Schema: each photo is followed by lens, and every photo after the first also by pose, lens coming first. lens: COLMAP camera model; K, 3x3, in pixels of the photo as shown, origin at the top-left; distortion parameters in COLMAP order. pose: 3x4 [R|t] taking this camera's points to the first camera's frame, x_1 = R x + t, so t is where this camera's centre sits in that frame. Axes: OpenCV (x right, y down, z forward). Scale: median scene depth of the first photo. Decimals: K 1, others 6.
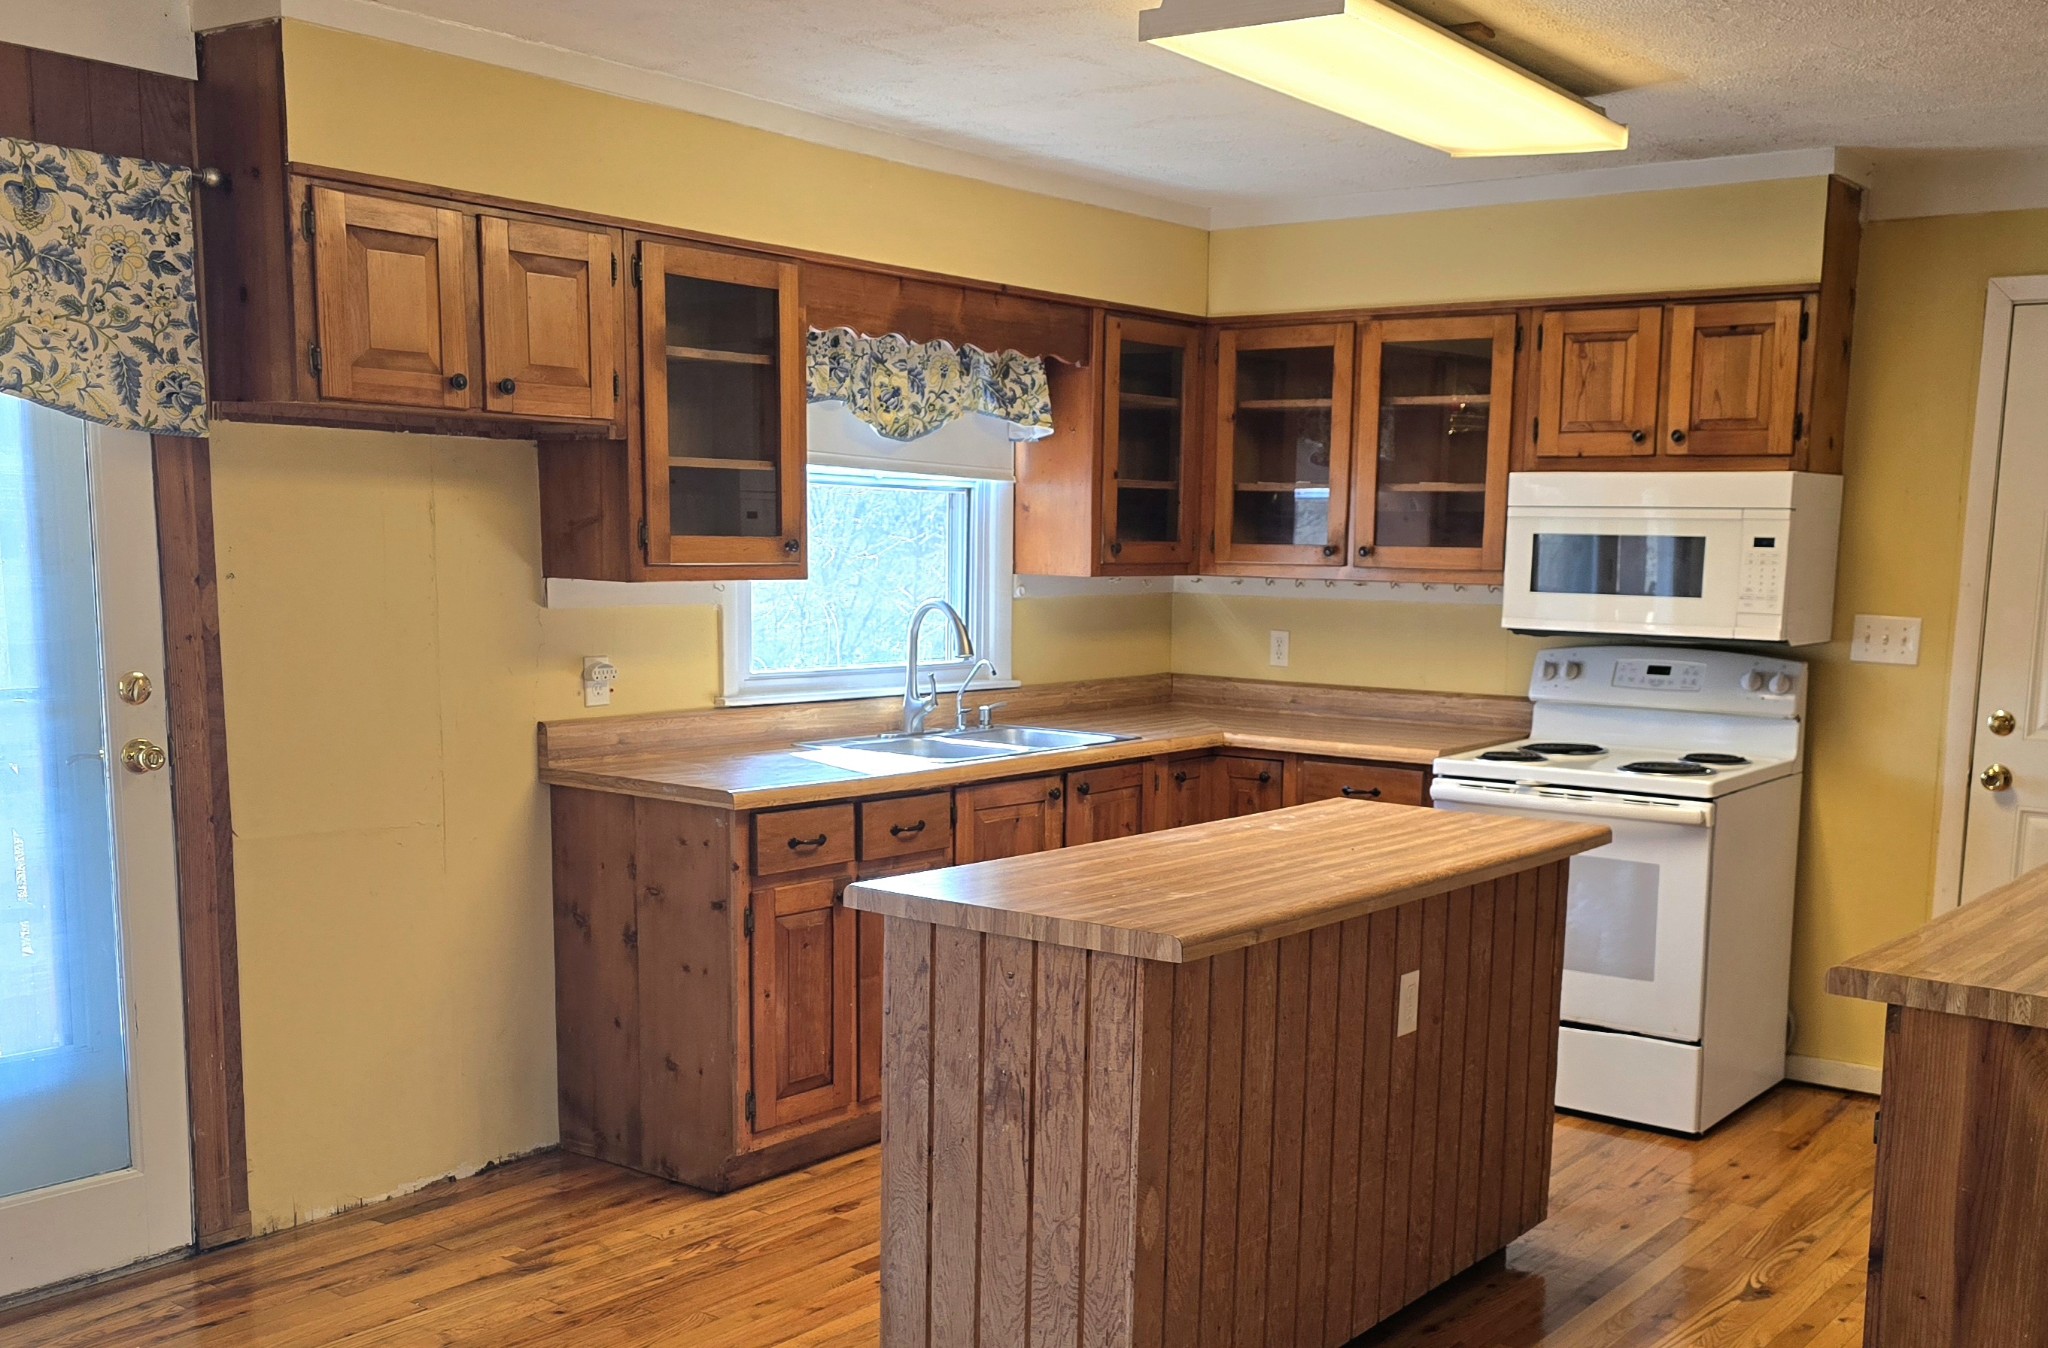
lens RADIAL K [[2026.1, 0, 1124.9], [0, 2026.1, 850.2], [0, 0, 1]] dist [0.044339, 0.000000]
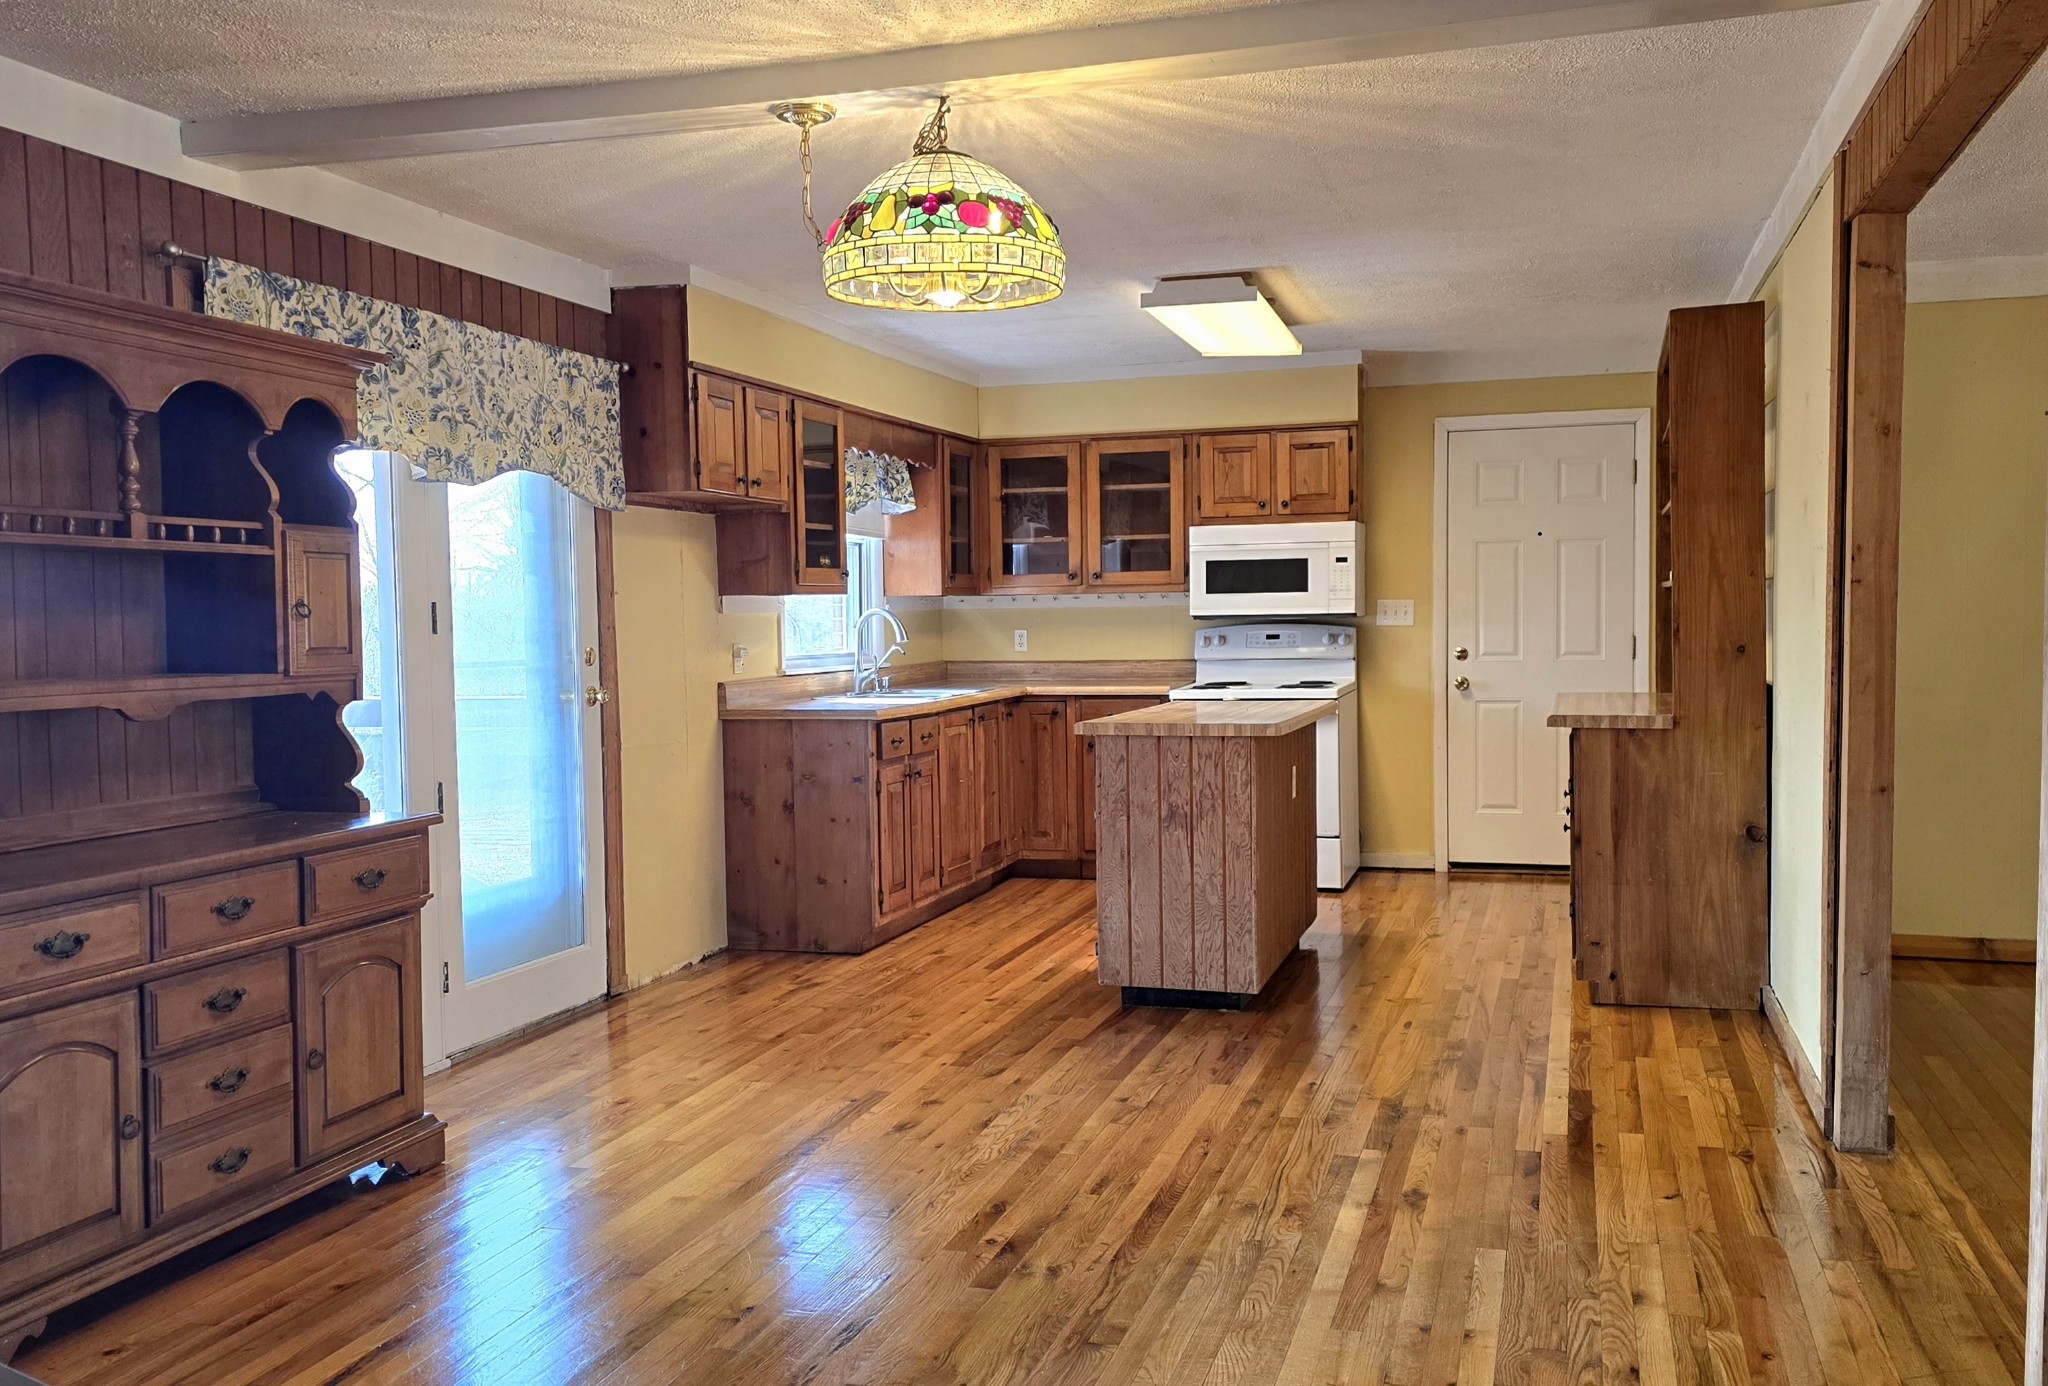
lens RADIAL K [[1769.2, 0, 1023.0], [0, 1769.2, 711.8], [0, 0, 1]] dist [0.093279, -0.080423]
pose [[0.945136, -0.053118, 0.322331, -0.521725], [0.084909, 0.992724, -0.085374, 0.104830], [-0.315450, 0.108059, 0.942770, -0.432705]]
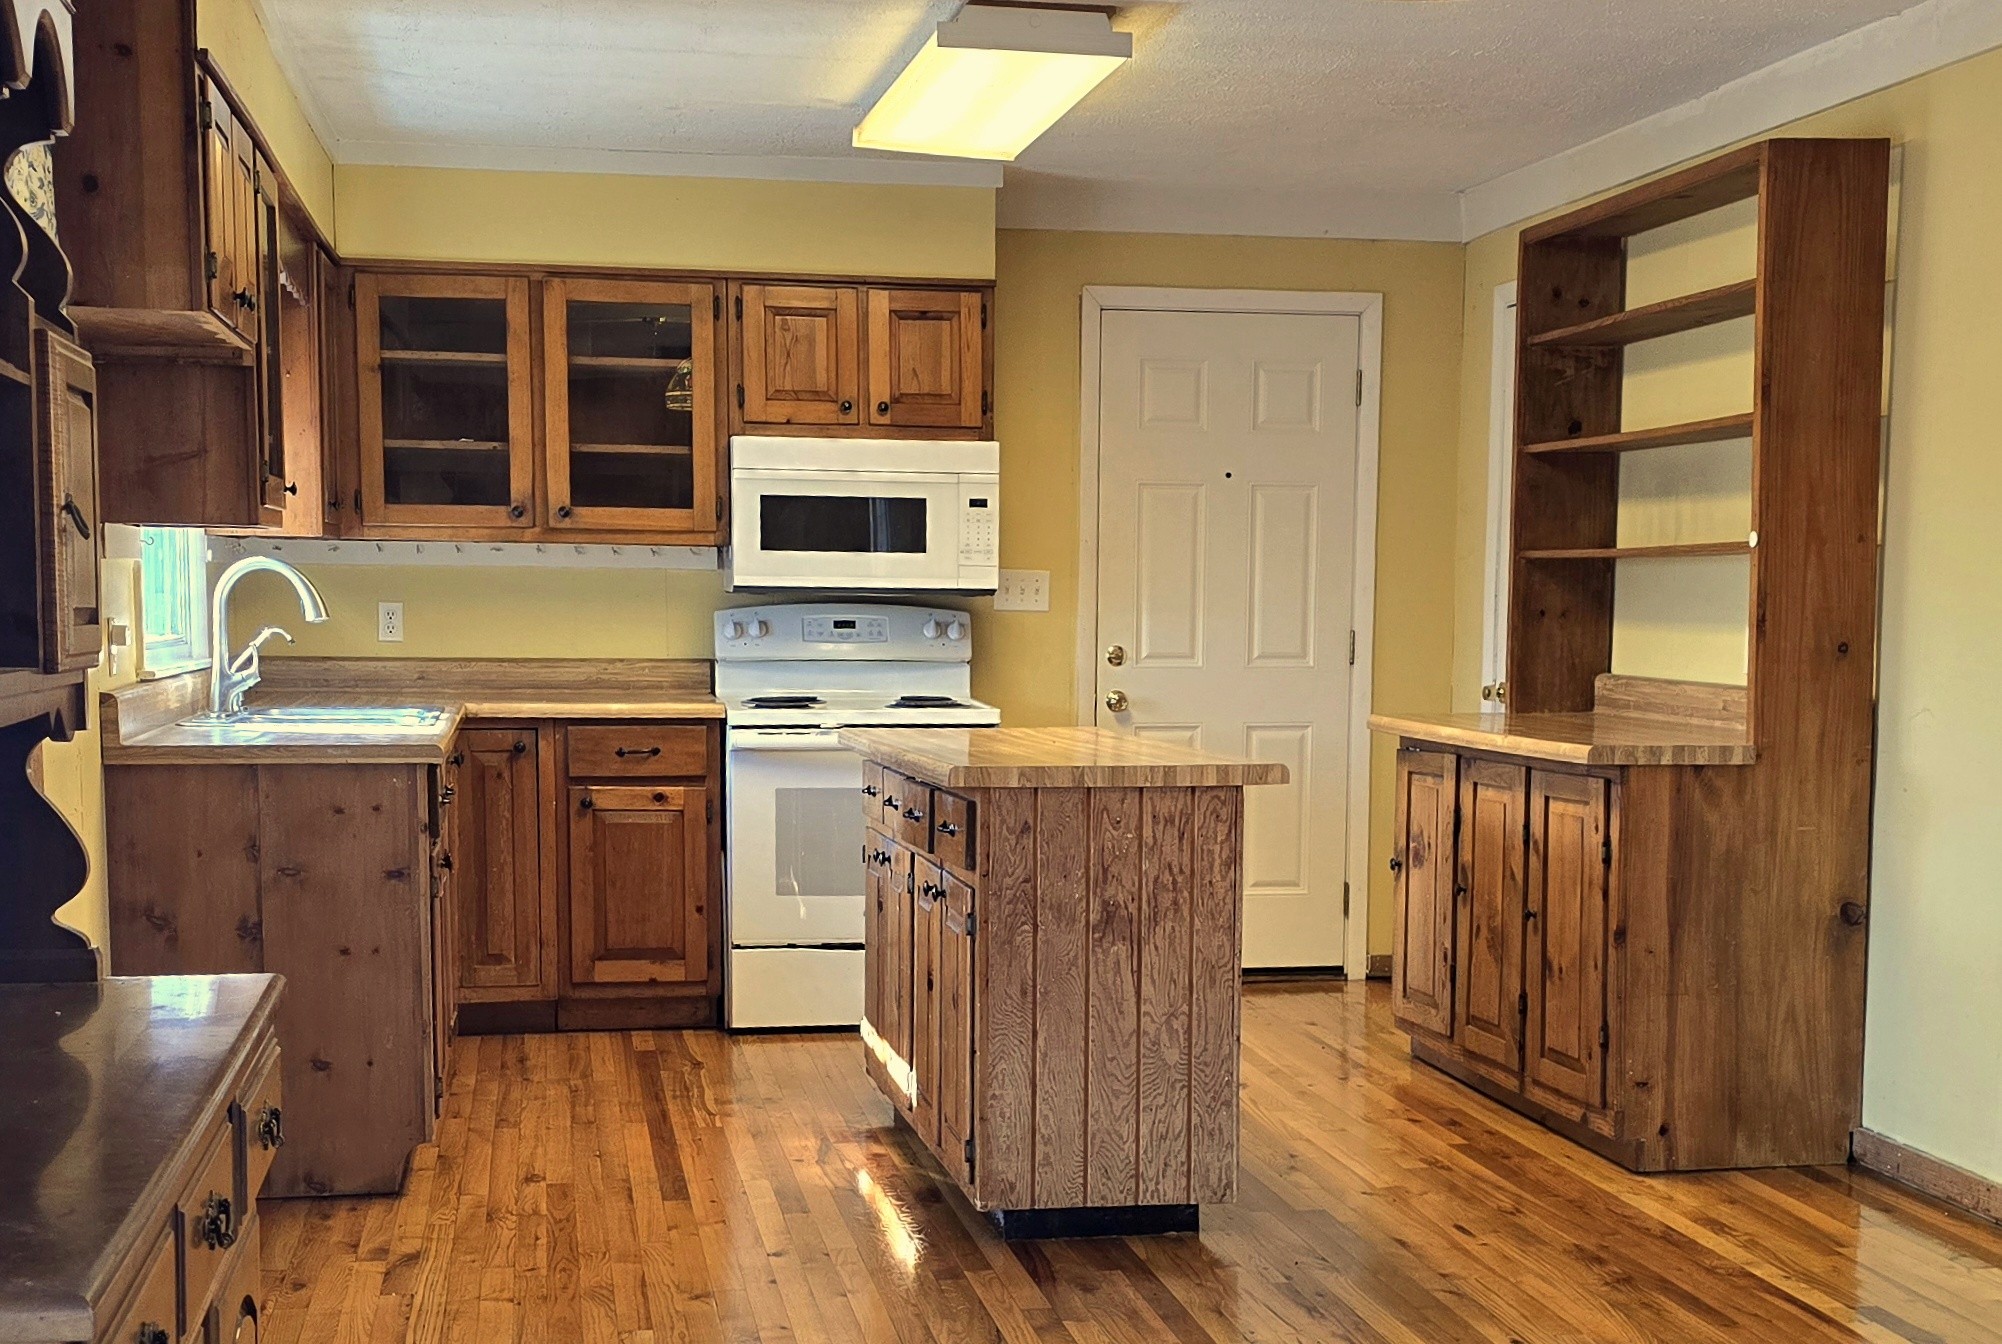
lens RADIAL K [[2652.3, 0, 1034.8], [0, 2652.3, 886.4], [0, 0, 1]] dist [0.138075, 0.000000]
pose [[0.688671, -0.097596, 0.718476, -0.837876], [0.121269, 0.992446, 0.018573, 0.043416], [-0.714861, 0.074338, 0.695304, -0.054002]]
